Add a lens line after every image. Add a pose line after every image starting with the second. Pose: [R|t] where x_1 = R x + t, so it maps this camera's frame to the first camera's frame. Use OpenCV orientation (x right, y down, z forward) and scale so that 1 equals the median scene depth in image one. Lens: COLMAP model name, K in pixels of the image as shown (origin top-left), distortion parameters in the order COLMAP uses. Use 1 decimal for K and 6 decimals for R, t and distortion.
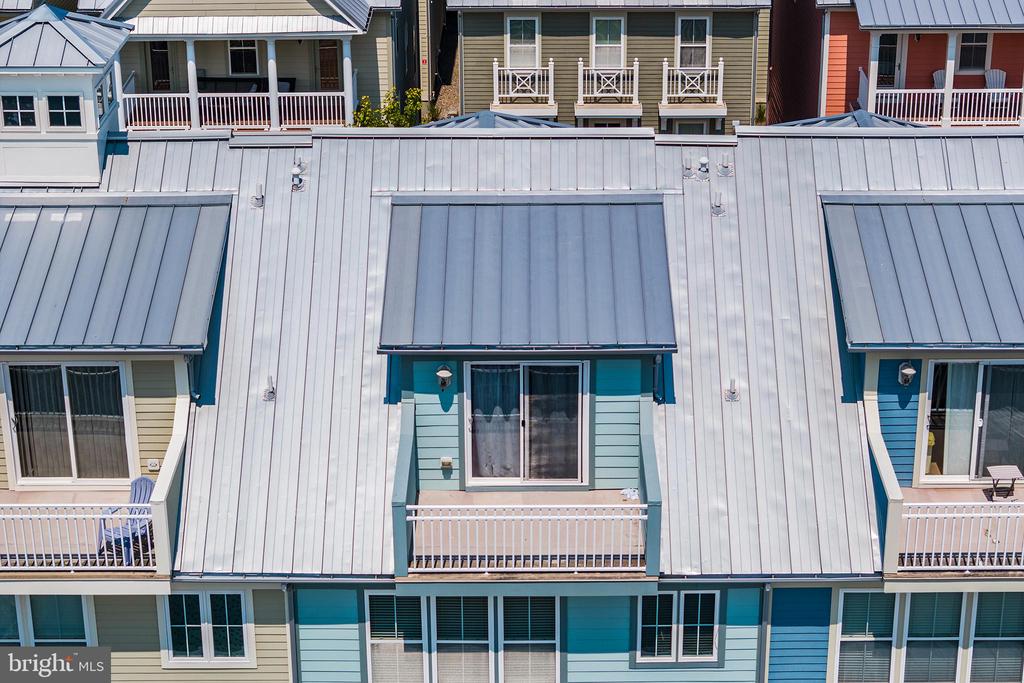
lens RADIAL K [[2048.2, 0, 507.9], [0, 2048.2, 339.9], [0, 0, 1]] dist [-0.085586, 0.000000]
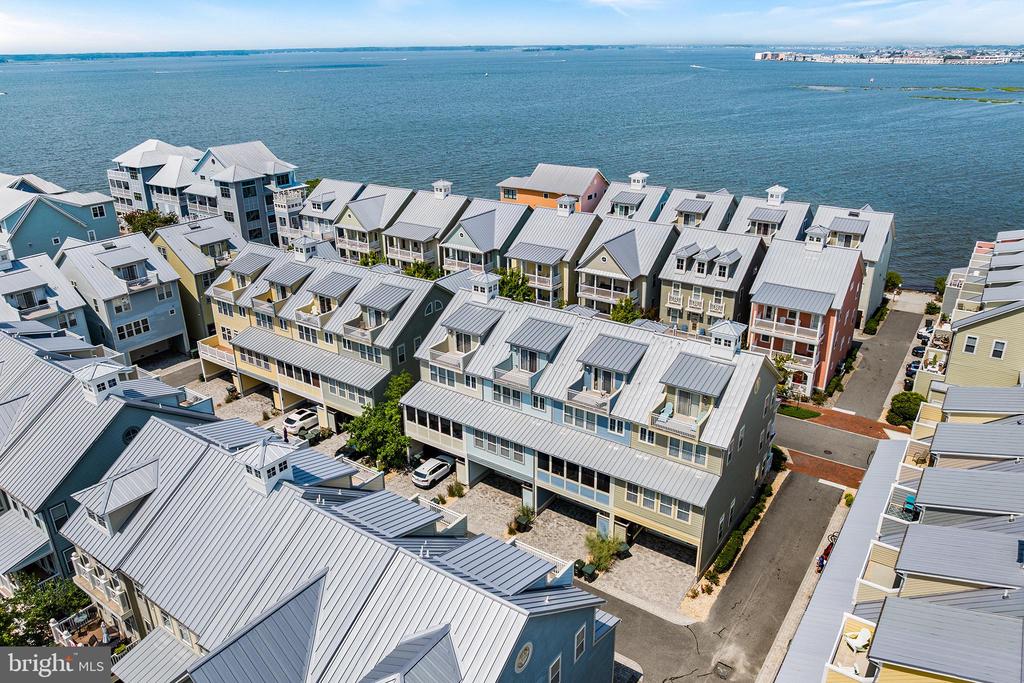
lens RADIAL K [[720.6, 0, 514.5], [0, 720.6, 345.2], [0, 0, 1]] dist [-0.048405, 0.002492]
pose [[0.823392, 0.217373, -0.524190, 0.996447], [-0.218518, 0.973947, 0.060635, -0.111830], [0.523714, 0.064618, 0.849440, -0.672761]]
